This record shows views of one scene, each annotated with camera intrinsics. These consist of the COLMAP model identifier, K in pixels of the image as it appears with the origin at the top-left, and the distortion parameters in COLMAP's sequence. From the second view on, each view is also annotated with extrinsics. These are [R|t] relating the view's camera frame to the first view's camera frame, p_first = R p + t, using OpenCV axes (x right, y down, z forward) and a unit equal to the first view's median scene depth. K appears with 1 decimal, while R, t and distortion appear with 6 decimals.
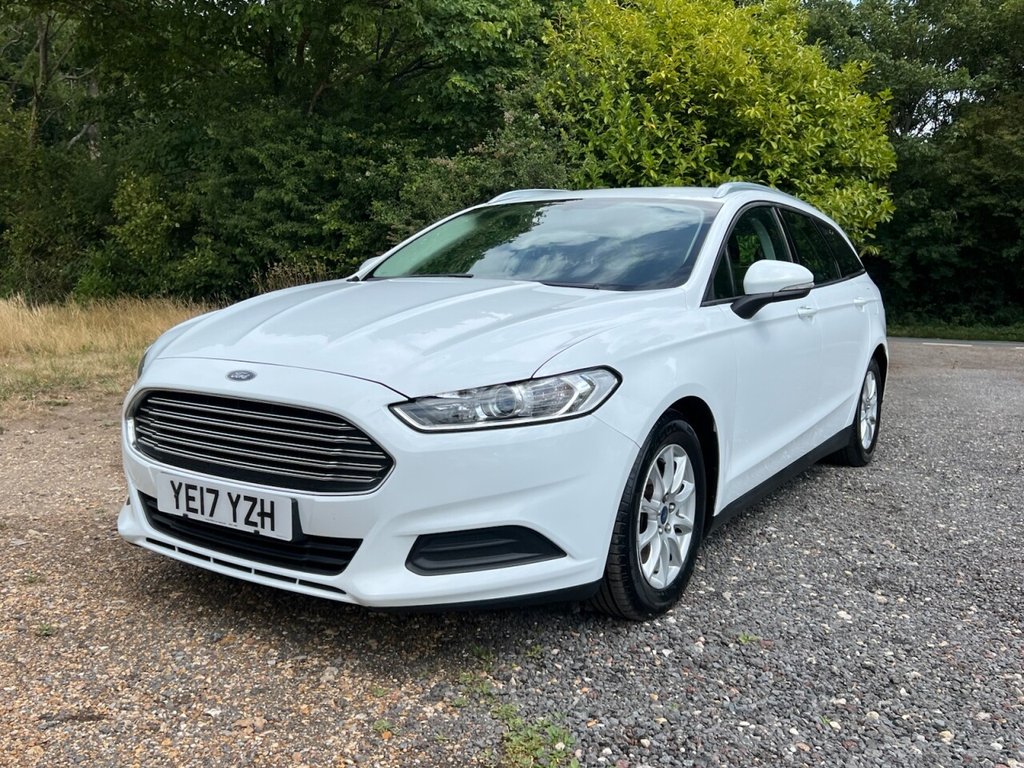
lens RADIAL K [[928.1, 0, 519.0], [0, 928.1, 392.4], [0, 0, 1]] dist [0.021252, 0.000000]
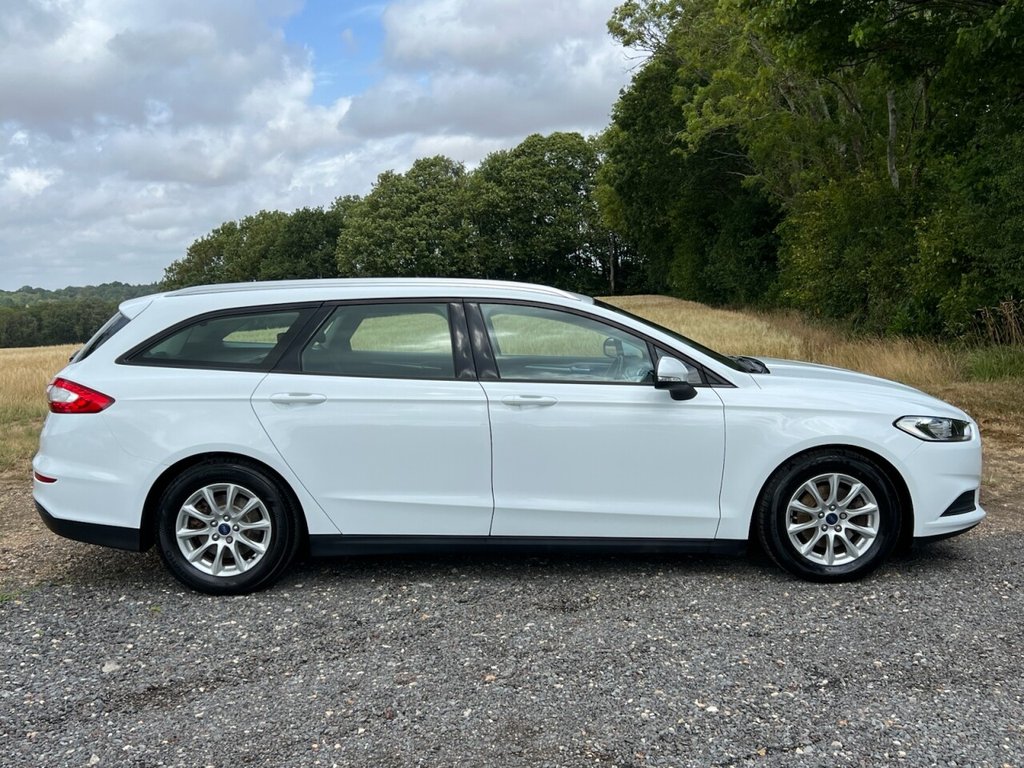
lens RADIAL K [[1018.5, 0, 515.6], [0, 1018.5, 392.5], [0, 0, 1]] dist [0.021544, 0.000000]
pose [[0.492632, 0.051974, -0.868684, 1.549690], [-0.077401, 0.996876, 0.015749, -0.133344], [0.866789, 0.059478, 0.495116, 0.496320]]
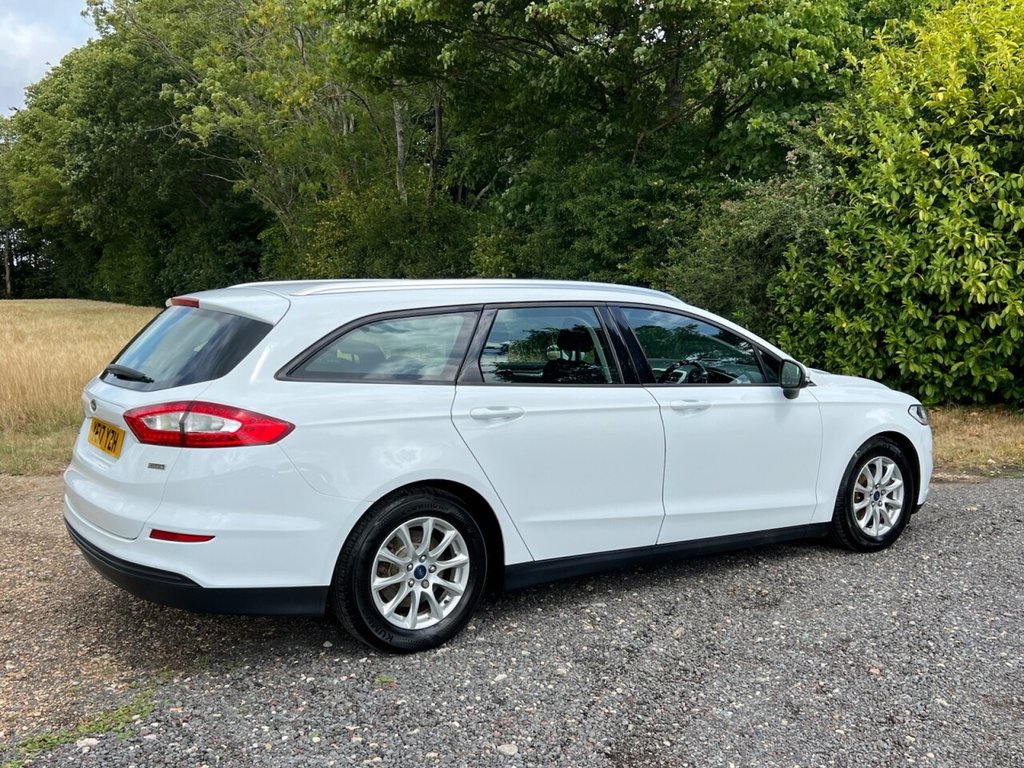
lens RADIAL K [[1018.5, 0, 521.9], [0, 1018.5, 380.2], [0, 0, 1]] dist [0.021544, 0.000000]
pose [[0.892810, 0.015542, -0.450166, 0.792508], [-0.036490, 0.998615, -0.037893, -0.075680], [0.448954, 0.050258, 0.892141, -0.138368]]
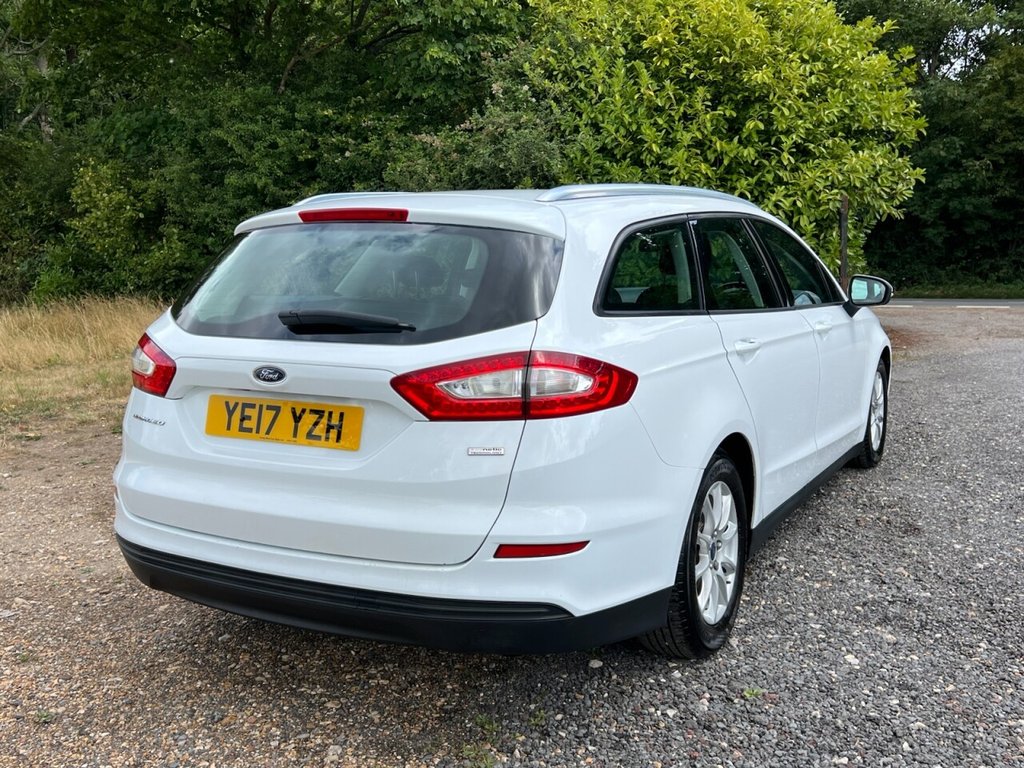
lens RADIAL K [[1018.5, 0, 528.8], [0, 1018.5, 377.0], [0, 0, 1]] dist [0.021544, 0.000000]
pose [[0.999071, -0.042822, 0.004787, 0.012473], [0.042768, 0.999026, 0.010841, -0.071512], [-0.005247, -0.010626, 0.999930, -0.064486]]
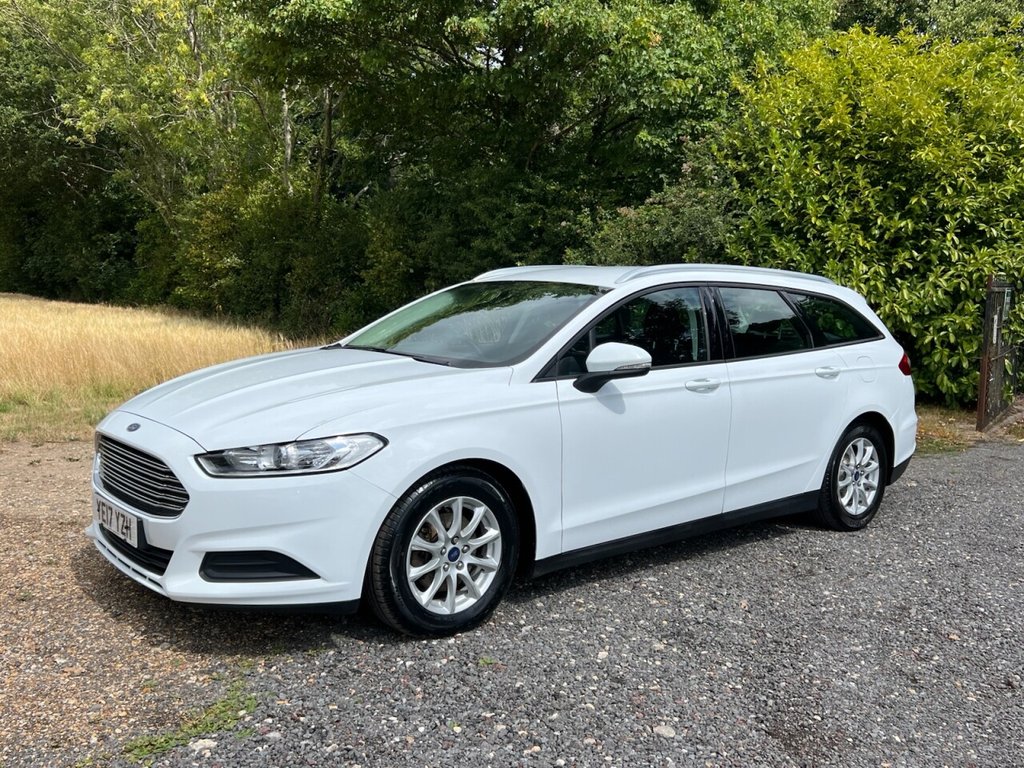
lens RADIAL K [[928.1, 0, 521.5], [0, 928.1, 386.6], [0, 0, 1]] dist [0.021252, 0.000000]
pose [[0.953268, 0.033343, -0.300282, 0.489793], [-0.044876, 0.998493, -0.031592, -0.044427], [0.298776, 0.043591, 0.953327, -0.122841]]
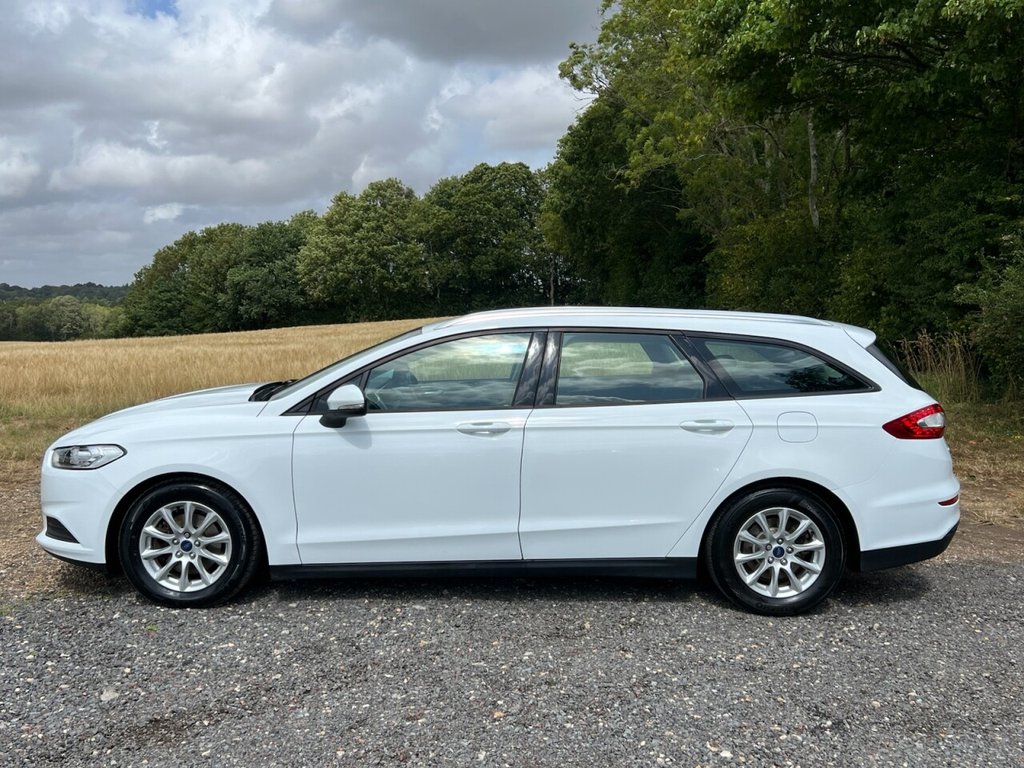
lens RADIAL K [[930.6, 0, 503.0], [0, 930.6, 371.1], [0, 0, 1]] dist [0.019588, 0.000000]
pose [[0.532080, 0.043330, -0.845585, 1.438330], [-0.106934, 0.994132, -0.016345, -0.157509], [0.839914, 0.099119, 0.533591, 0.468062]]
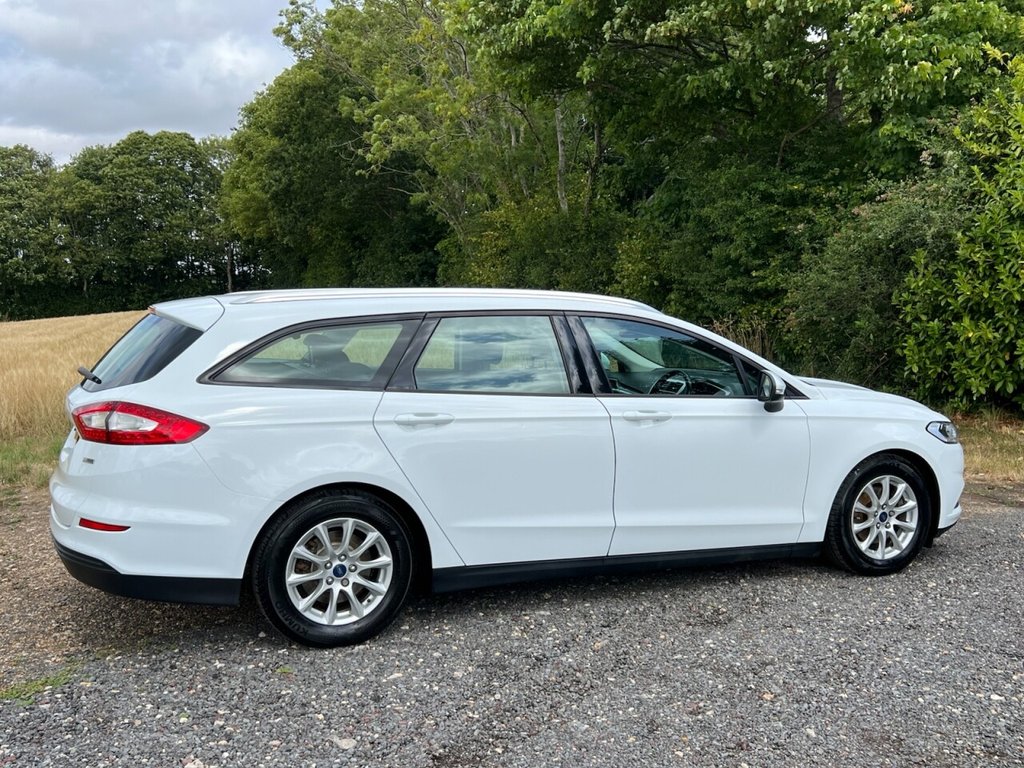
lens RADIAL K [[1018.5, 0, 525.0], [0, 1018.5, 396.4], [0, 0, 1]] dist [0.021544, 0.000000]
pose [[0.790285, 0.034305, -0.611779, 1.072274], [-0.059171, 0.998038, -0.020472, -0.091146], [0.609876, 0.052379, 0.790764, 0.023214]]
